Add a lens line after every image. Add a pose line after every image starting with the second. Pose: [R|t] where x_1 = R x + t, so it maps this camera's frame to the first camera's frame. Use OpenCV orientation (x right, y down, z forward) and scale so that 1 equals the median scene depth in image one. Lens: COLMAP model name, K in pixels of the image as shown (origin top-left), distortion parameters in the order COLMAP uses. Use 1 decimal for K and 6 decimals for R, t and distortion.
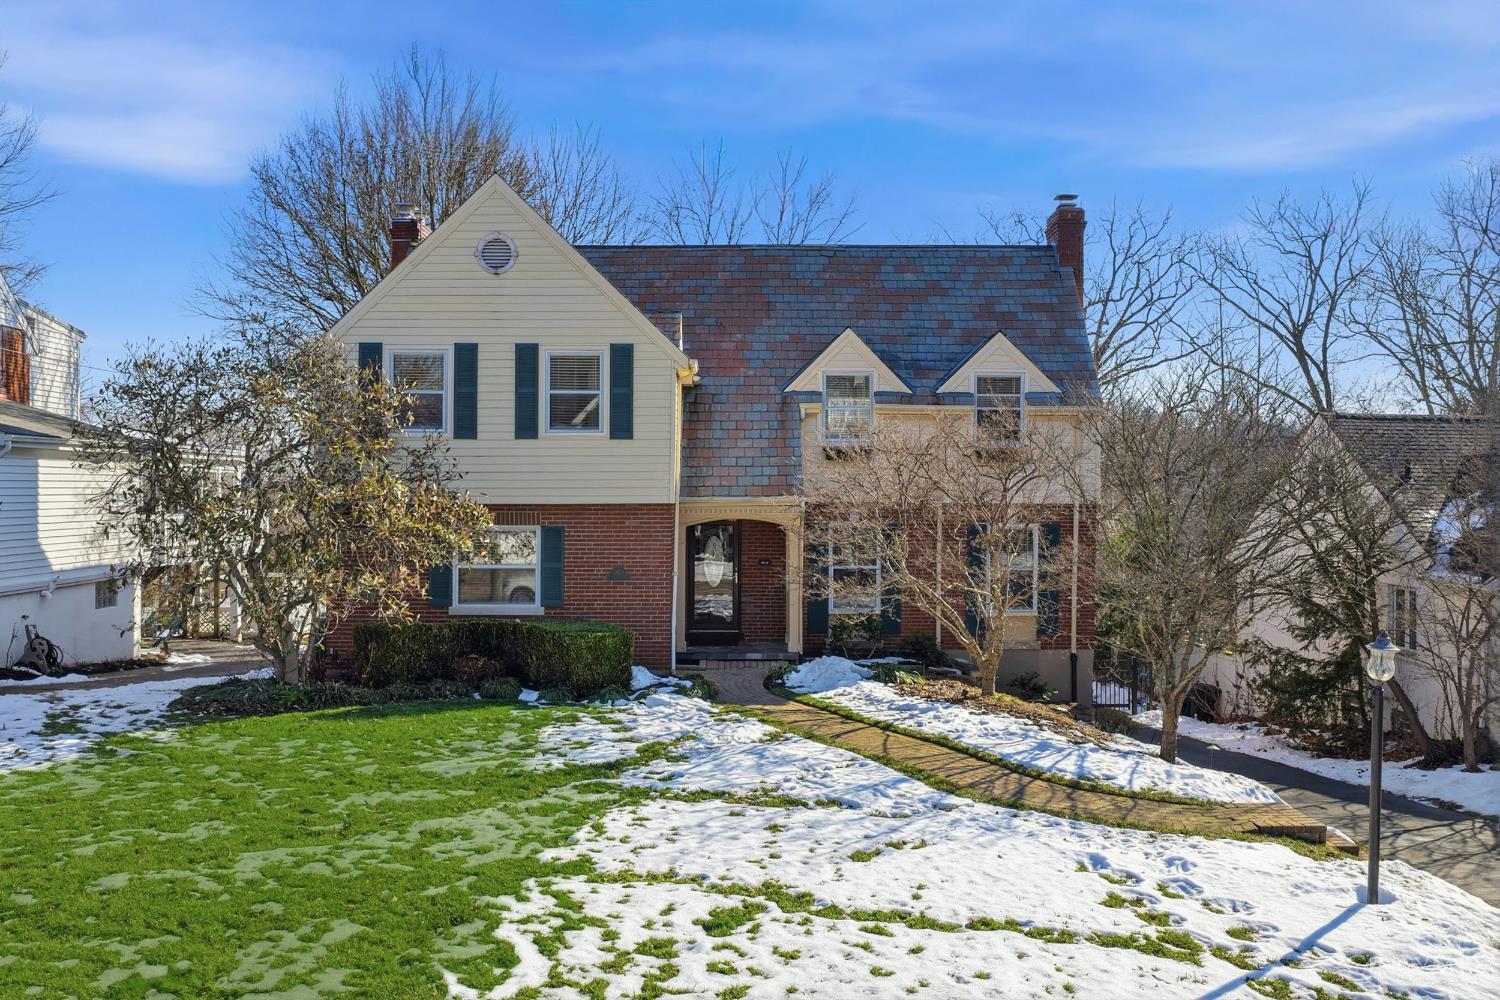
lens RADIAL K [[1246.7, 0, 750.0], [0, 1246.7, 500.0], [0, 0, 1]] dist [0.005781, 0.001991]
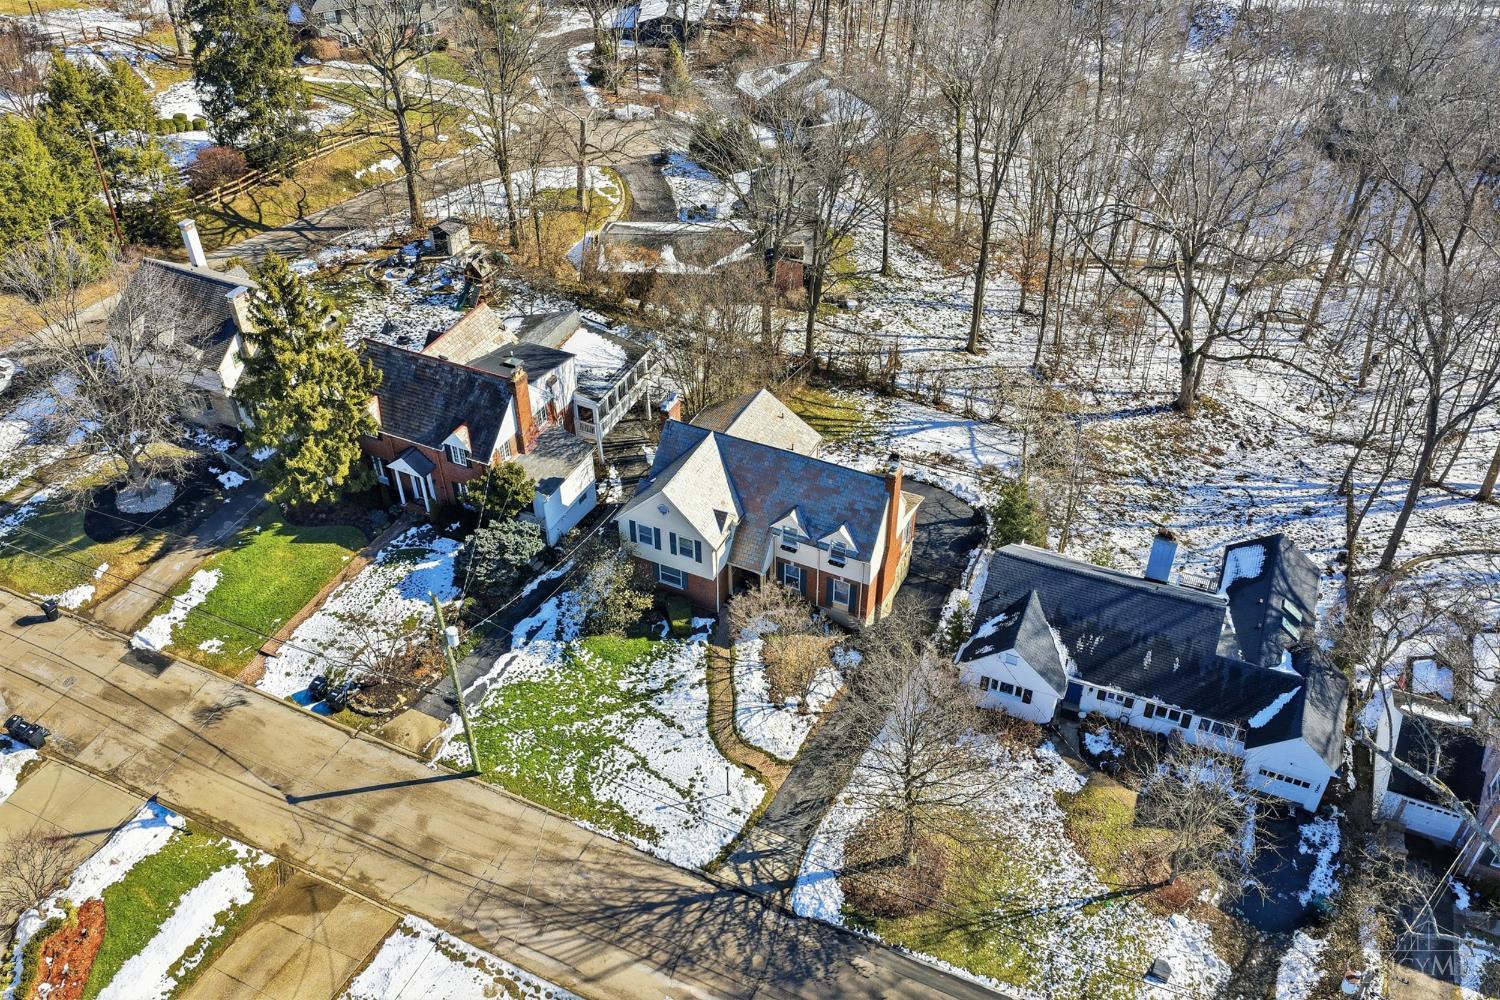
lens RADIAL K [[1246.7, 0, 750.0], [0, 1246.7, 500.0], [0, 0, 1]] dist [0.005781, 0.001991]
pose [[0.896481, 0.269223, -0.351910, 1.135917], [0.011421, 0.779928, 0.625765, -2.235512], [0.442934, -0.565006, 0.696116, -1.163145]]
